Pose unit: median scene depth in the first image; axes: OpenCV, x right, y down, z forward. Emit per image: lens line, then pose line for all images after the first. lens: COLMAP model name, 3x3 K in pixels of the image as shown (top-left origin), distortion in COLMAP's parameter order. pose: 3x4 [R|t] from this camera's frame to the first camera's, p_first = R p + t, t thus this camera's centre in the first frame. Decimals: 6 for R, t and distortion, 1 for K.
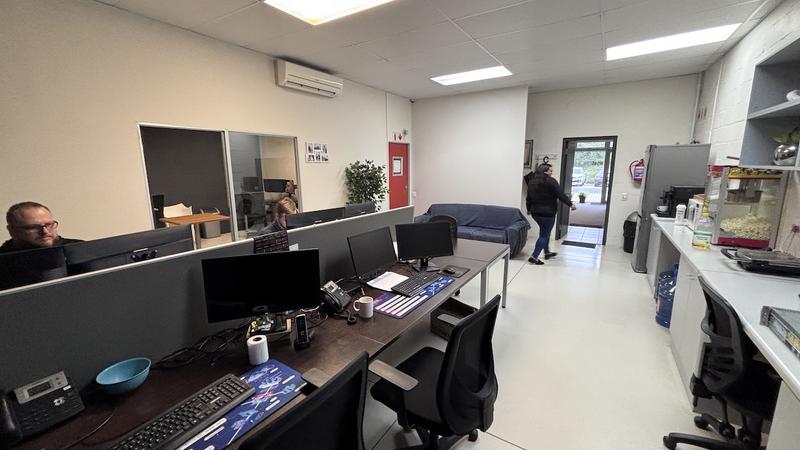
lens RADIAL K [[321.7, 0, 401.1], [0, 321.7, 226.8], [0, 0, 1]] dist [-0.001818, -0.000008]
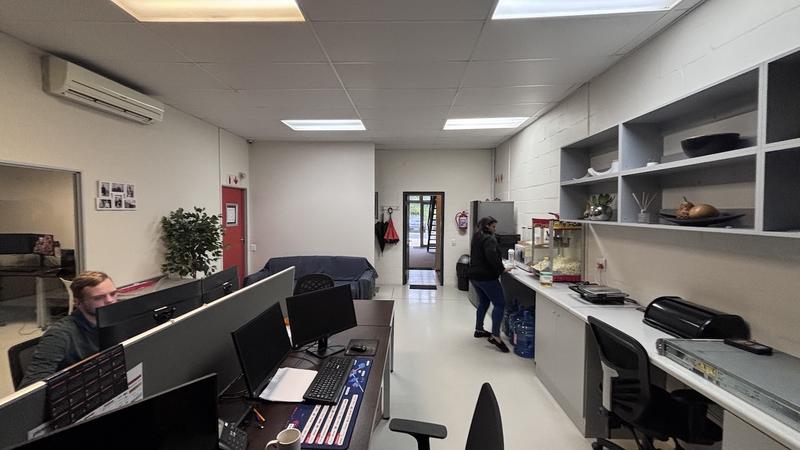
lens RADIAL K [[321.7, 0, 400.5], [0, 321.7, 221.7], [0, 0, 1]] dist [-0.001818, -0.000008]
pose [[0.856425, -0.002283, 0.516267, -0.097732], [0.084545, 0.987111, -0.135884, -0.031705], [-0.509302, 0.160022, 0.845579, 0.119795]]
